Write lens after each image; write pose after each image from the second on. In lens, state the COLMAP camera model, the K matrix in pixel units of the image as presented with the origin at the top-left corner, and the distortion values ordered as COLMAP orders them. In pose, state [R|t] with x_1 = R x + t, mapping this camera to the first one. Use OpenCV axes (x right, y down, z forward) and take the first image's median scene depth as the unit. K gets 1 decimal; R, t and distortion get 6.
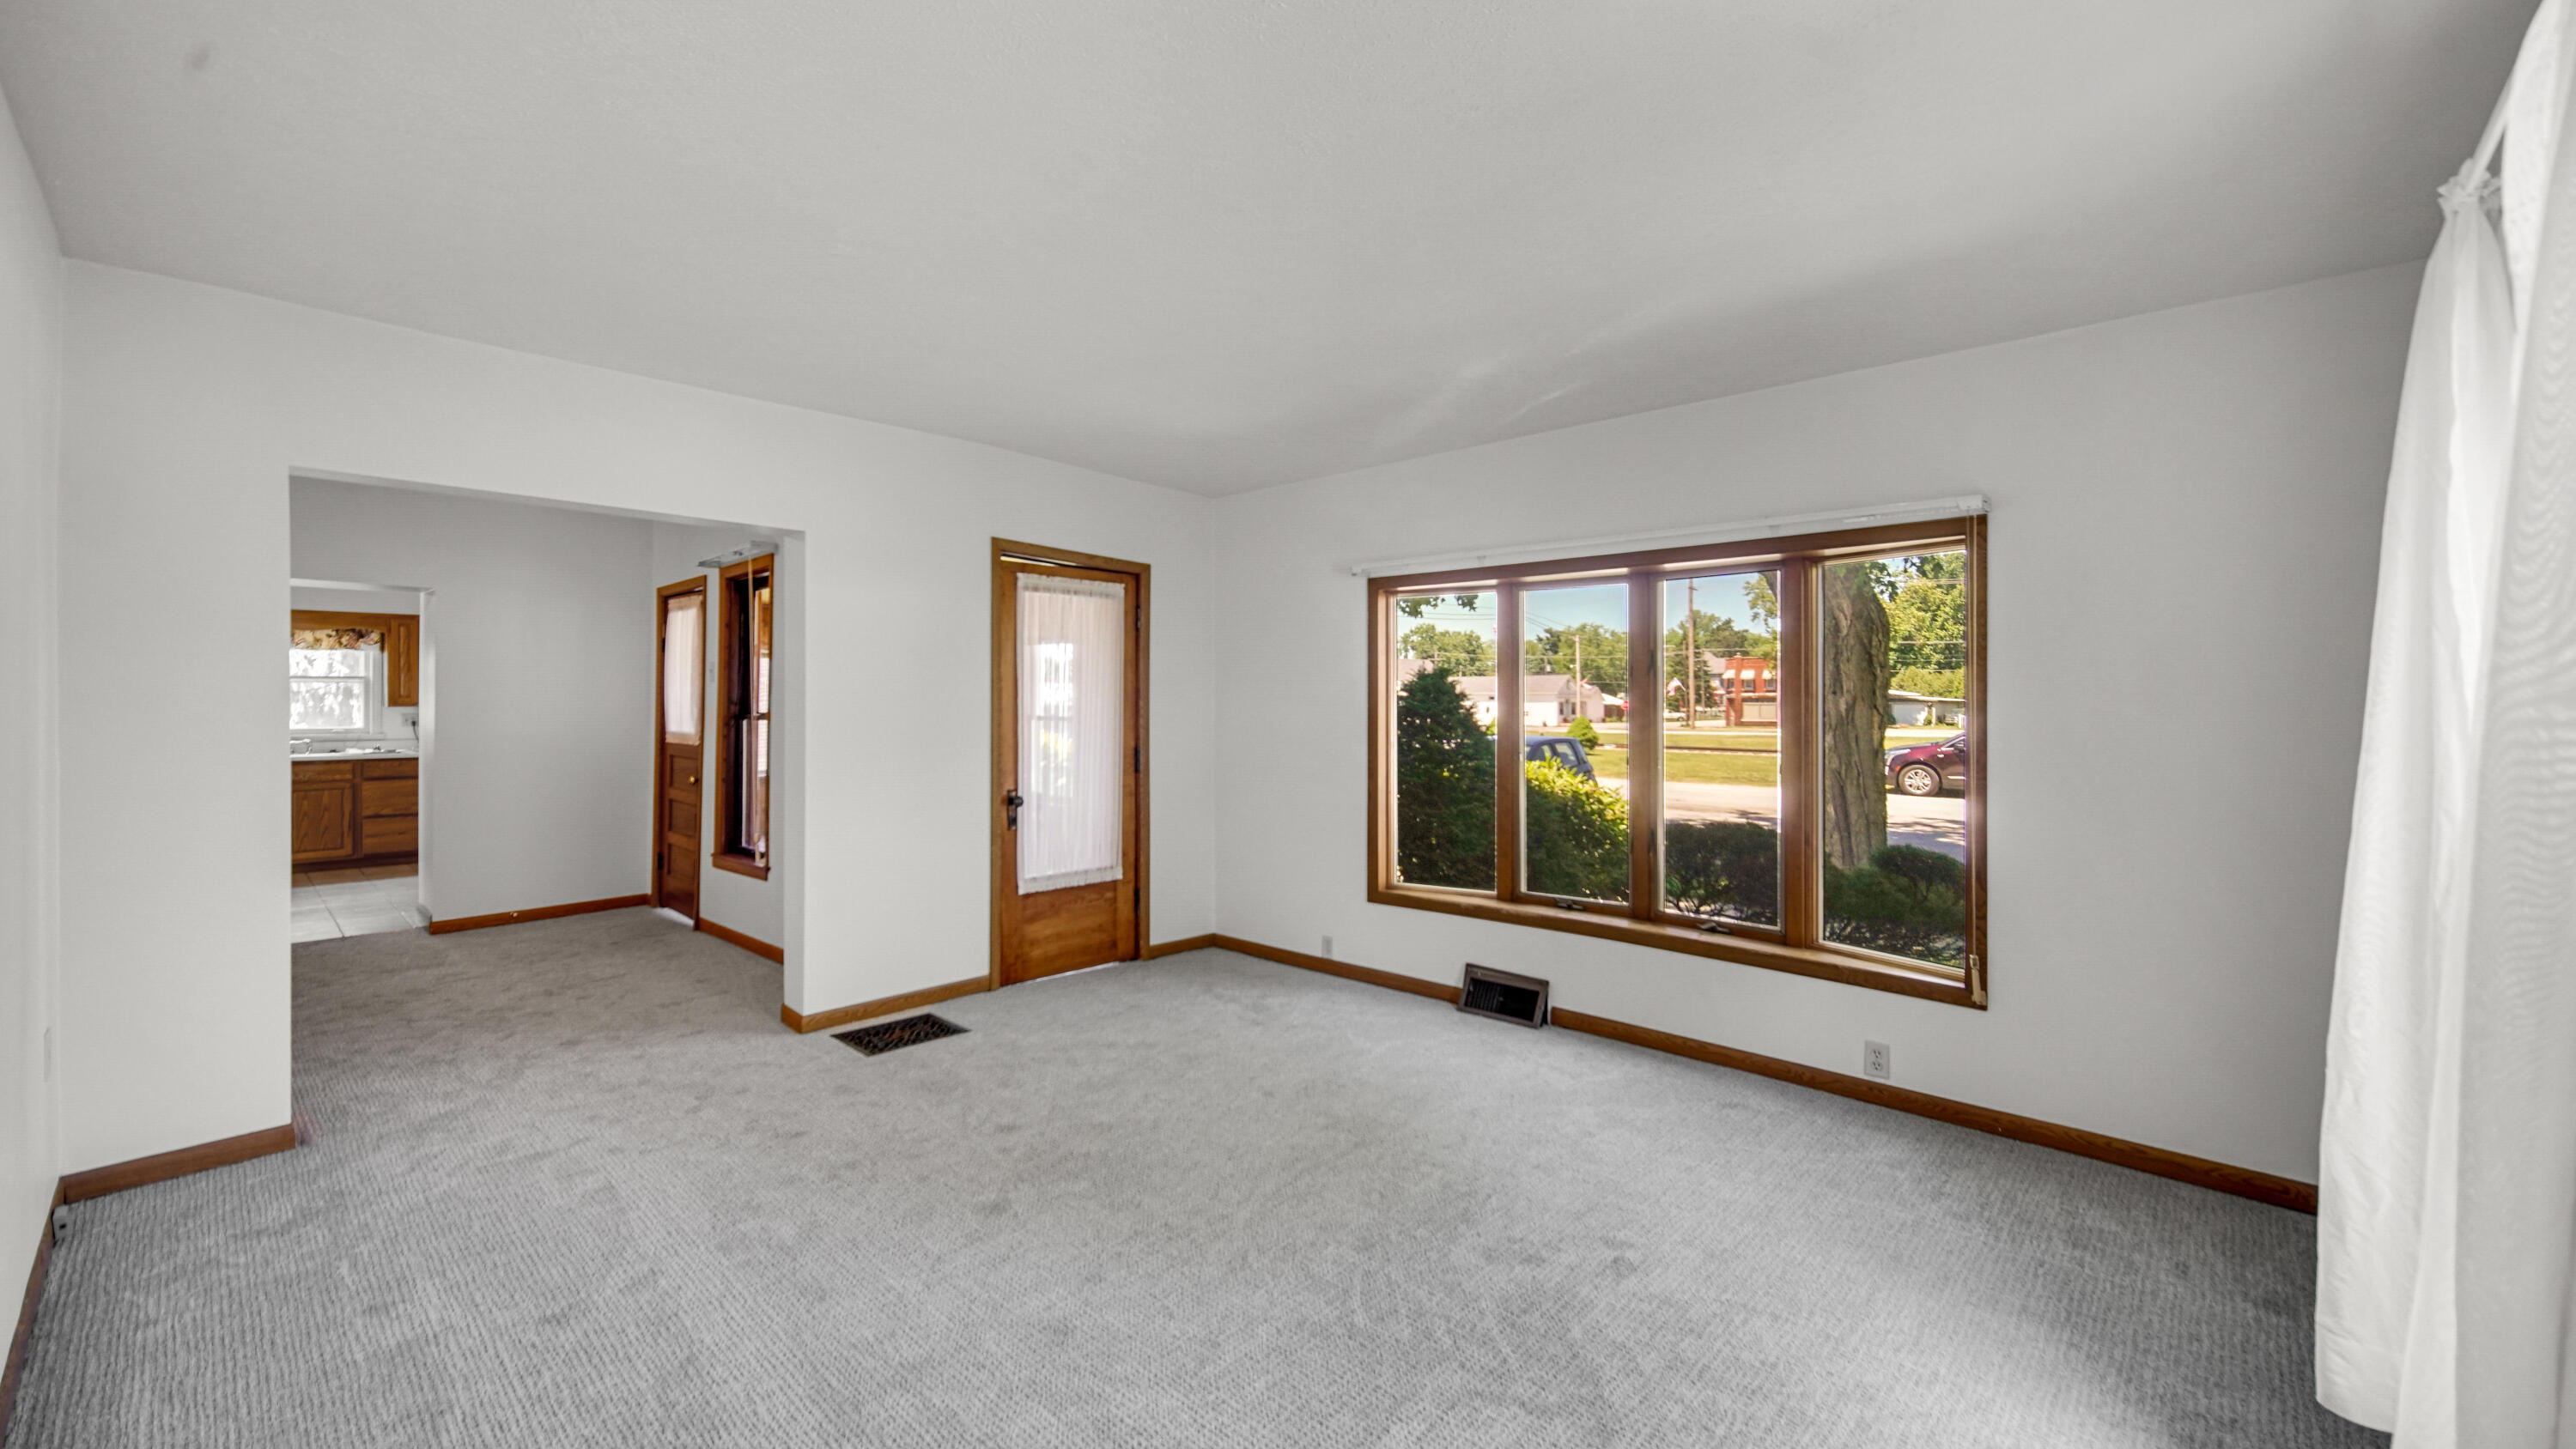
lens RADIAL K [[1017.9, 0, 1265.0], [0, 1017.9, 711.7], [0, 0, 1]] dist [0.002636, 0.000320]
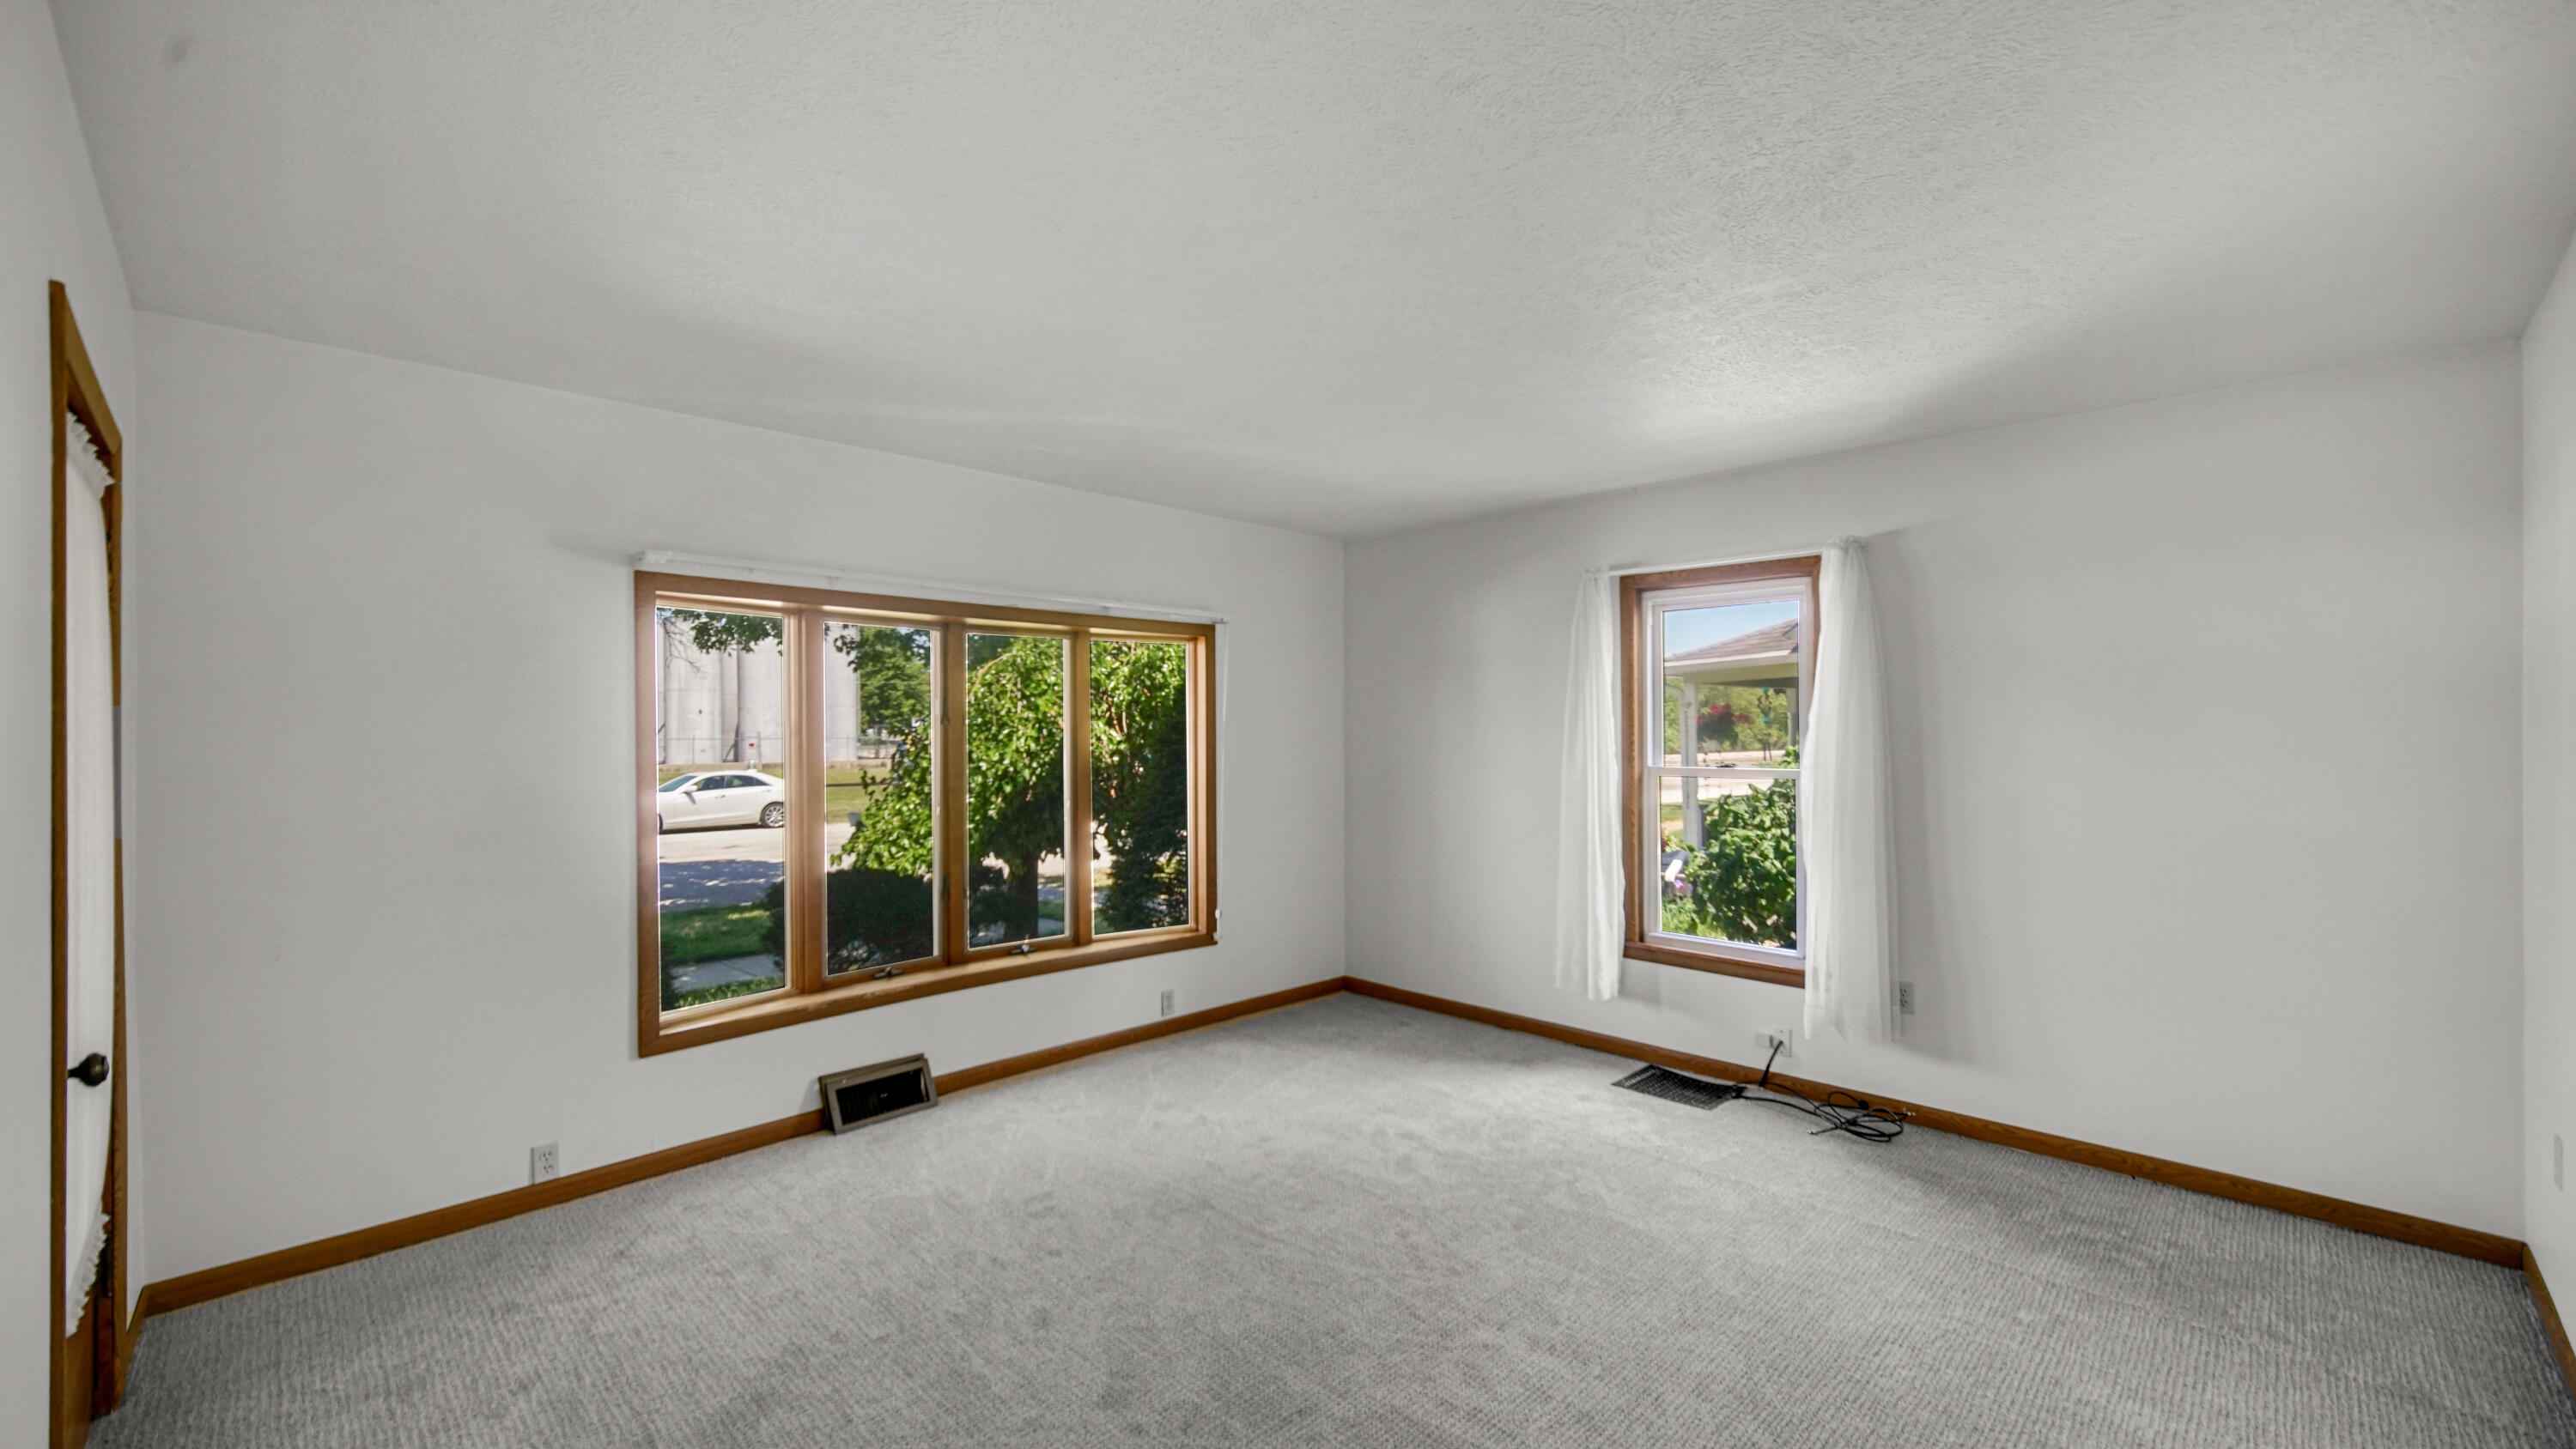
lens RADIAL K [[1017.9, 0, 1266.5], [0, 1017.9, 736.5], [0, 0, 1]] dist [0.002636, 0.000320]
pose [[0.031906, 0.001290, 0.999490, -0.705563], [0.019118, 0.999815, -0.001901, -0.015702], [-0.999308, 0.019169, 0.031875, 0.730542]]
